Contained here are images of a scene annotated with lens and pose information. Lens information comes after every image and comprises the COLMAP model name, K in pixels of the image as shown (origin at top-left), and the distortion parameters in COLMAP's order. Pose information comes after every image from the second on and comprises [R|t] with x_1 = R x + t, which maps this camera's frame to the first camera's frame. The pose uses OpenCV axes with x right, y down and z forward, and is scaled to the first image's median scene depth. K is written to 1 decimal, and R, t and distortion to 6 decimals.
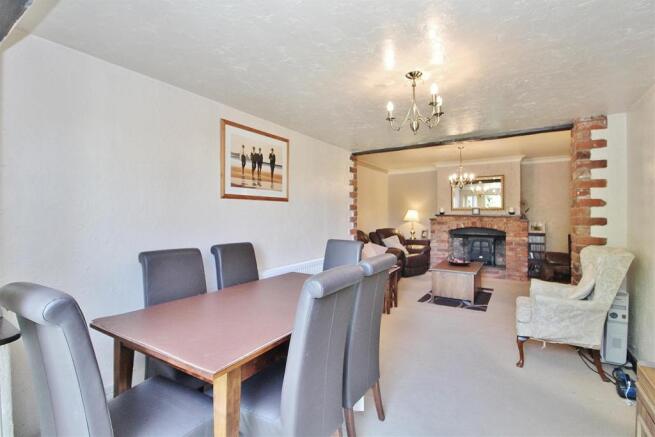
lens RADIAL K [[307.2, 0, 328.8], [0, 307.2, 215.8], [0, 0, 1]] dist [0.000152, -0.000003]
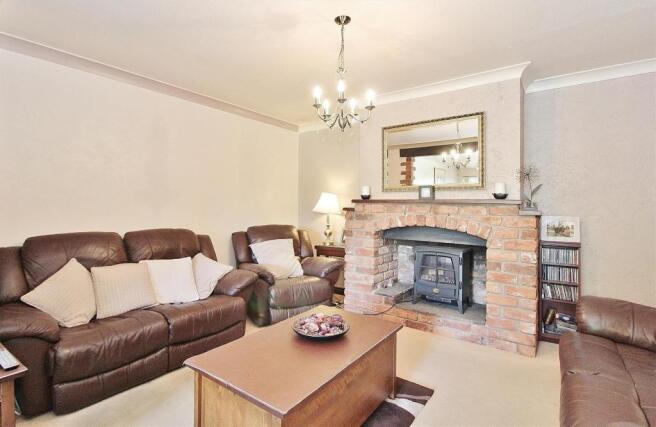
lens RADIAL K [[310.6, 0, 326.4], [0, 310.6, 203.5], [0, 0, 1]] dist [-0.003350, -0.000317]
pose [[0.997478, 0.012409, -0.069880, 0.365225], [-0.013645, 0.999758, -0.017237, 0.012483], [0.069650, 0.018147, 0.997406, 0.520090]]
